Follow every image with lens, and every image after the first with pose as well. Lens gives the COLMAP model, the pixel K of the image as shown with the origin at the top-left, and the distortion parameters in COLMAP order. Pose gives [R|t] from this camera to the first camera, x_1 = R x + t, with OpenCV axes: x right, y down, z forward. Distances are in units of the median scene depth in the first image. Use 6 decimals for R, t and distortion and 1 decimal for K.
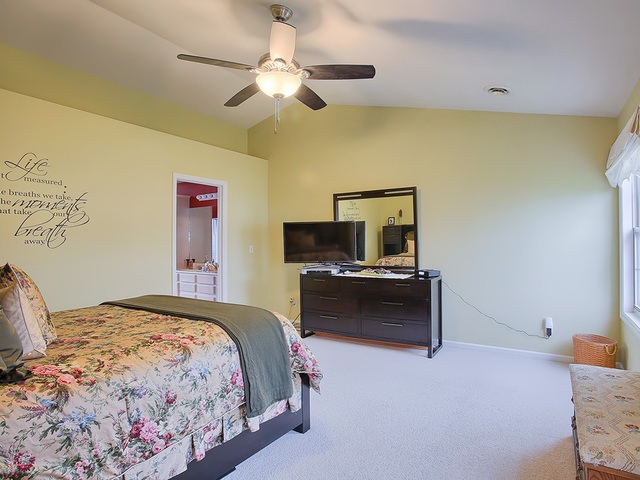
lens RADIAL K [[353.7, 0, 316.7], [0, 353.7, 239.5], [0, 0, 1]] dist [-0.052003, 0.004312]
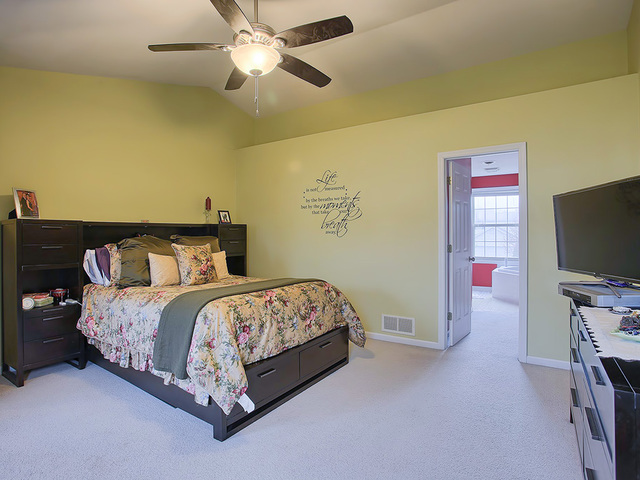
lens RADIAL K [[353.7, 0, 318.2], [0, 353.7, 239.7], [0, 0, 1]] dist [-0.052003, 0.004312]
pose [[0.017817, 0.021602, -0.999608, 0.643560], [0.016015, 0.999632, 0.021888, 0.004616], [0.999713, -0.016398, 0.017464, 0.913202]]
